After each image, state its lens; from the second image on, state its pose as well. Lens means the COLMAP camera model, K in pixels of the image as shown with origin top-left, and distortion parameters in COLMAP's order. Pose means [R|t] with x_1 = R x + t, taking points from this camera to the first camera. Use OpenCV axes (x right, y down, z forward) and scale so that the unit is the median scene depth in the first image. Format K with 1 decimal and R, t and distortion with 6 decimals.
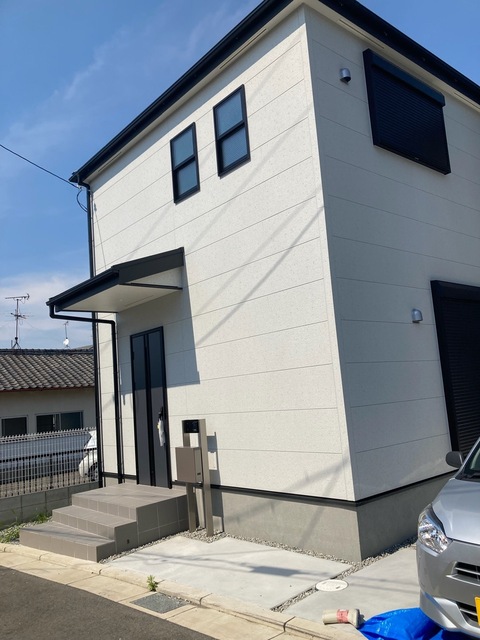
lens RADIAL K [[522.5, 0, 239.8], [0, 522.5, 331.9], [0, 0, 1]] dist [0.024644, -0.000055]
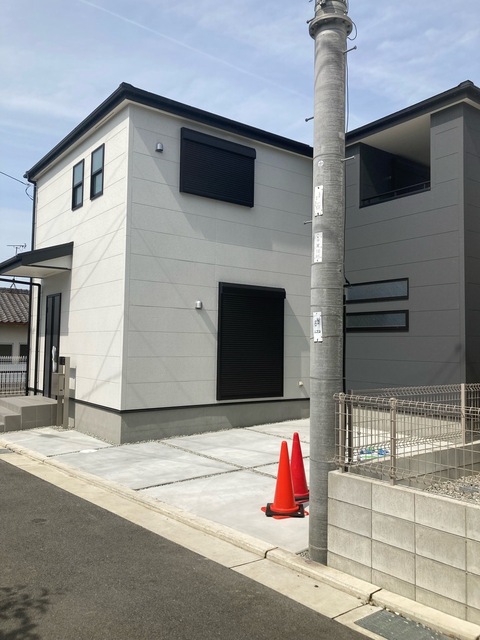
lens RADIAL K [[522.9, 0, 243.1], [0, 522.9, 316.1], [0, 0, 1]] dist [0.000041, -0.003753]
pose [[0.994095, 0.090812, -0.059395, 0.494406], [-0.086181, 0.993347, 0.076381, -0.110484], [0.065936, -0.070811, 0.995308, -0.479156]]
